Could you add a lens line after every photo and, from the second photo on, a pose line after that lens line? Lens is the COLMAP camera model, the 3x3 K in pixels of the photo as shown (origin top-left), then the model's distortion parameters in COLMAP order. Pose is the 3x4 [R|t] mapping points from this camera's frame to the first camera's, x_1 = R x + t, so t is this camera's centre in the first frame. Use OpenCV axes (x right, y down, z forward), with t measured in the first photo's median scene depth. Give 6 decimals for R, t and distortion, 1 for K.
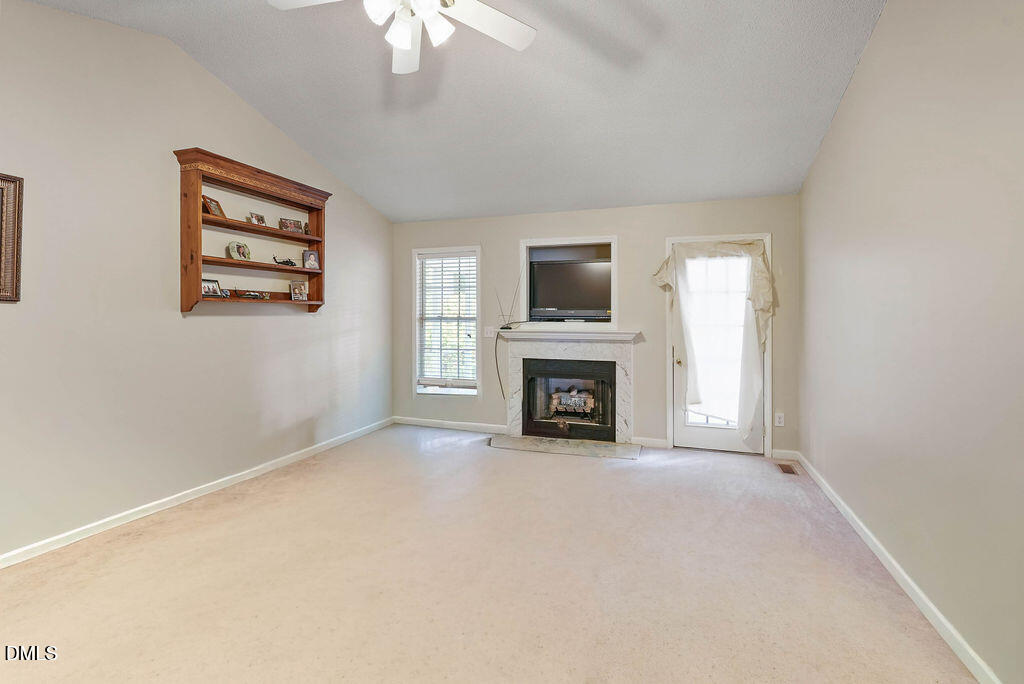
lens RADIAL K [[477.2, 0, 512.7], [0, 477.2, 312.8], [0, 0, 1]] dist [-0.000136, 0.000998]
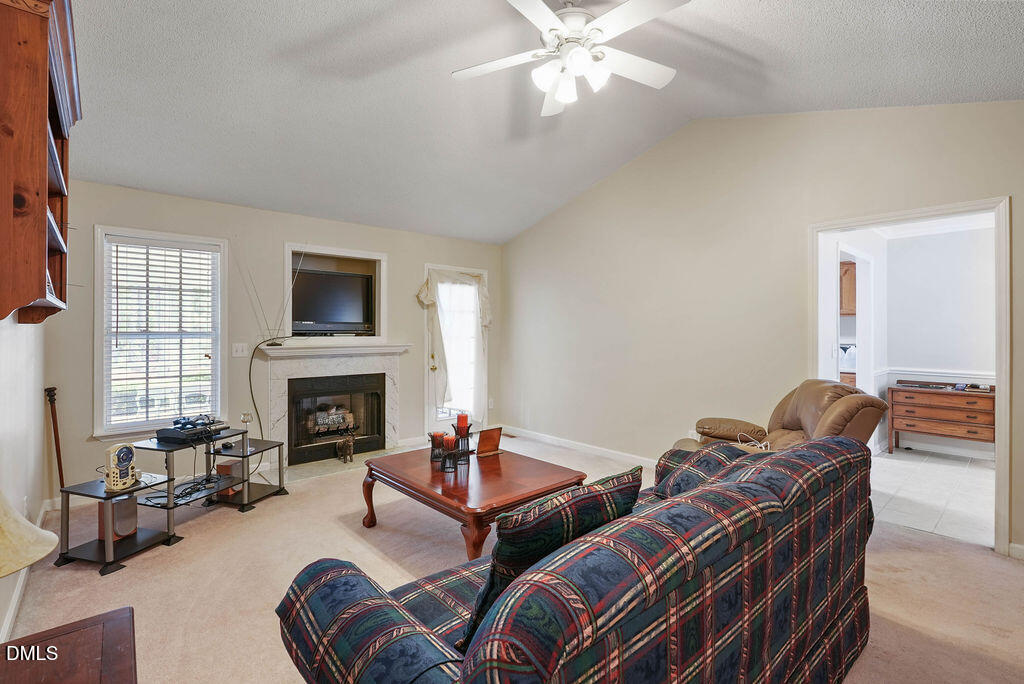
lens RADIAL K [[471.7, 0, 509.8], [0, 471.7, 324.2], [0, 0, 1]] dist [-0.001936, 0.000332]
pose [[0.490965, 0.010688, 0.871113, -0.529914], [-0.006871, 0.999941, -0.008396, 0.000401], [-0.871152, -0.001863, 0.491010, 0.229028]]
